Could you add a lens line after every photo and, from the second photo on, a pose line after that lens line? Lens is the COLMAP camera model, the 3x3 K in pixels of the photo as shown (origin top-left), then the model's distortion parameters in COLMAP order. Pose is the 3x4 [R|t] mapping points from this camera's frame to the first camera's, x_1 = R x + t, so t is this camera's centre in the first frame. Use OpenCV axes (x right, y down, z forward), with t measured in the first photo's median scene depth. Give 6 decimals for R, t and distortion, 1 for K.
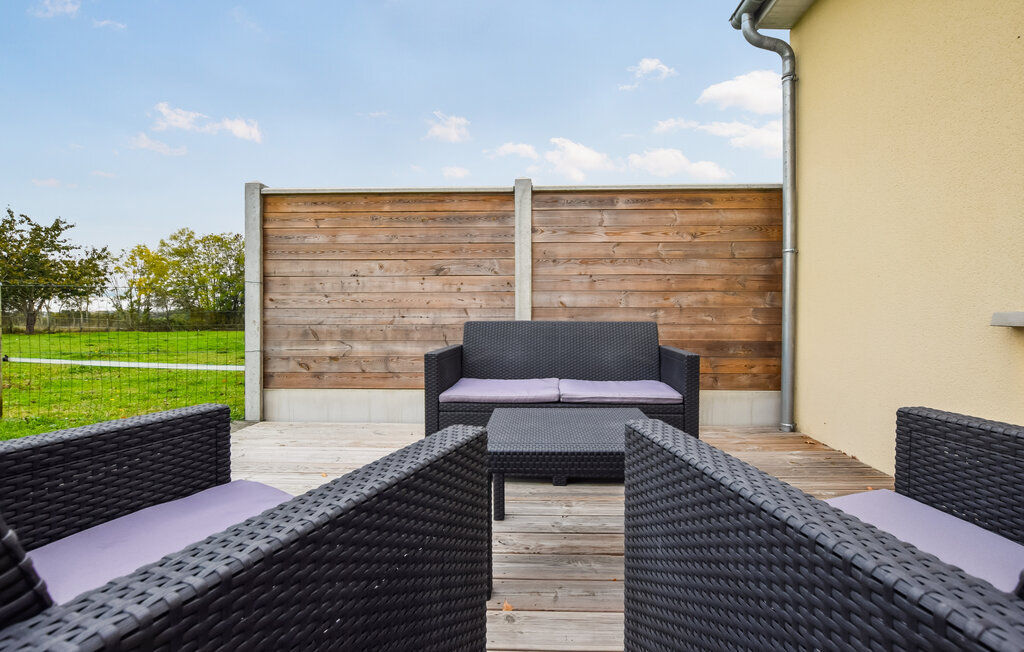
lens RADIAL K [[444.3, 0, 530.3], [0, 444.3, 329.2], [0, 0, 1]] dist [-0.002111, -0.000158]
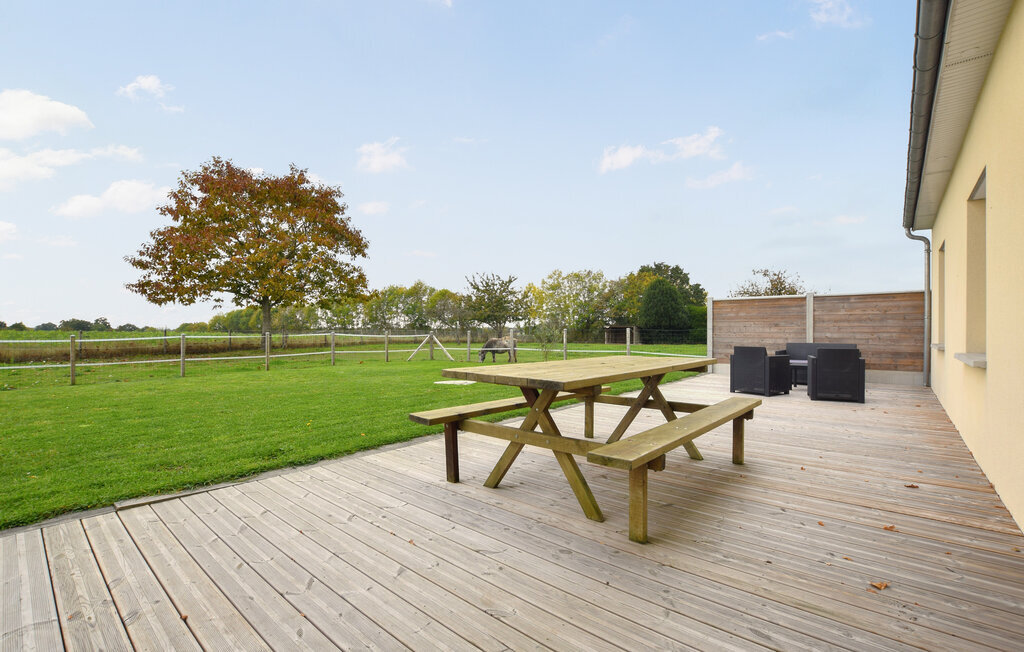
lens RADIAL K [[444.3, 0, 530.3], [0, 444.3, 329.2], [0, 0, 1]] dist [-0.002111, -0.000158]
pose [[0.787741, -0.003604, -0.615996, 0.319775], [-0.016647, 0.999493, -0.027137, 0.002237], [0.615782, 0.031632, 0.787282, -2.303764]]
